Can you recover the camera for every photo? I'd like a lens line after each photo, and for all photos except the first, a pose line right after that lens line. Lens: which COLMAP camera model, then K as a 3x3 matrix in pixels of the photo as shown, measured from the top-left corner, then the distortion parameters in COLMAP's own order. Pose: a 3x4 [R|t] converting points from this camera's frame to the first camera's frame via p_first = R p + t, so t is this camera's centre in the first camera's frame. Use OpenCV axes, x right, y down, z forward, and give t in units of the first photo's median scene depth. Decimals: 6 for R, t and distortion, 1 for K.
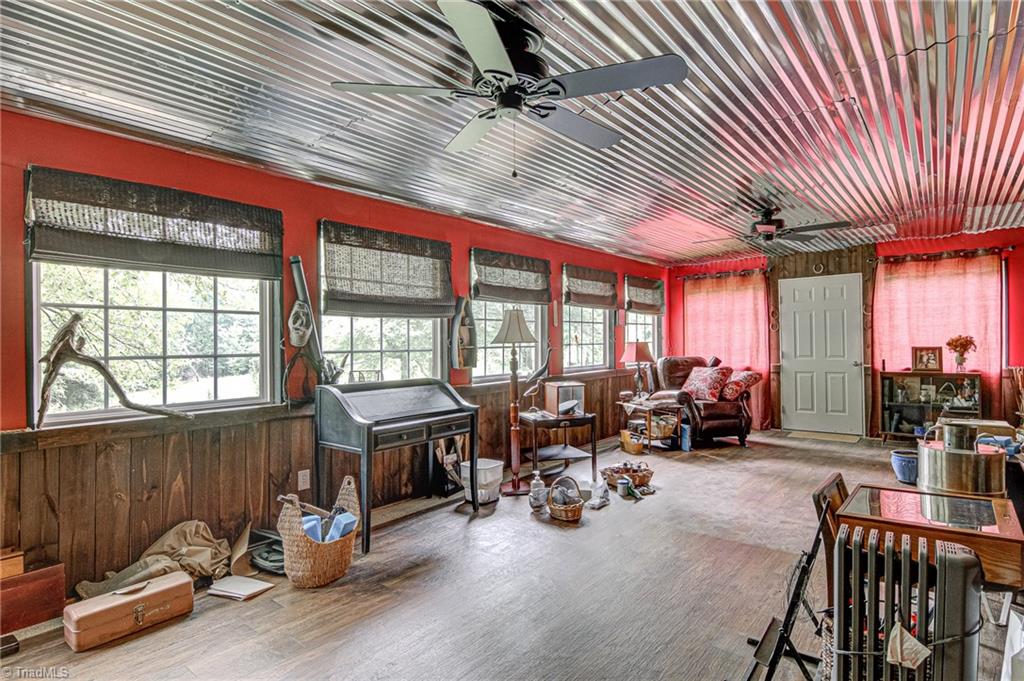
lens RADIAL K [[536.7, 0, 514.0], [0, 536.7, 345.0], [0, 0, 1]] dist [0.000613, -0.001558]
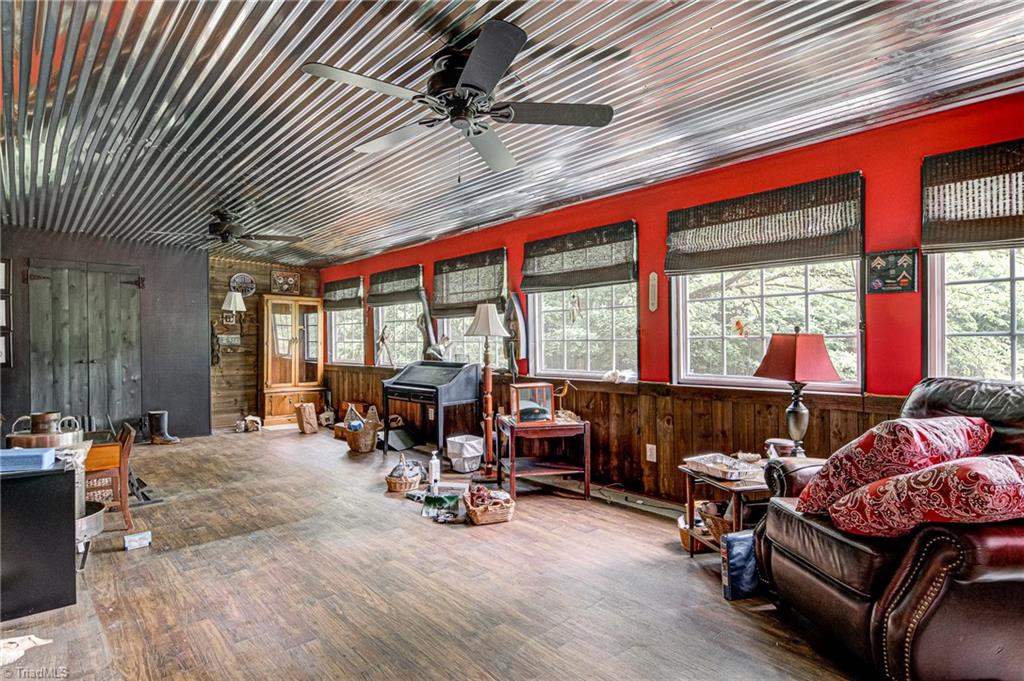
lens RADIAL K [[536.7, 0, 514.0], [0, 536.7, 345.0], [0, 0, 1]] dist [0.000613, -0.001558]
pose [[-0.156188, 0.020839, -0.987507, 1.164585], [0.011009, 0.999752, 0.019356, -0.006429], [0.987666, -0.007848, -0.156379, 1.397812]]
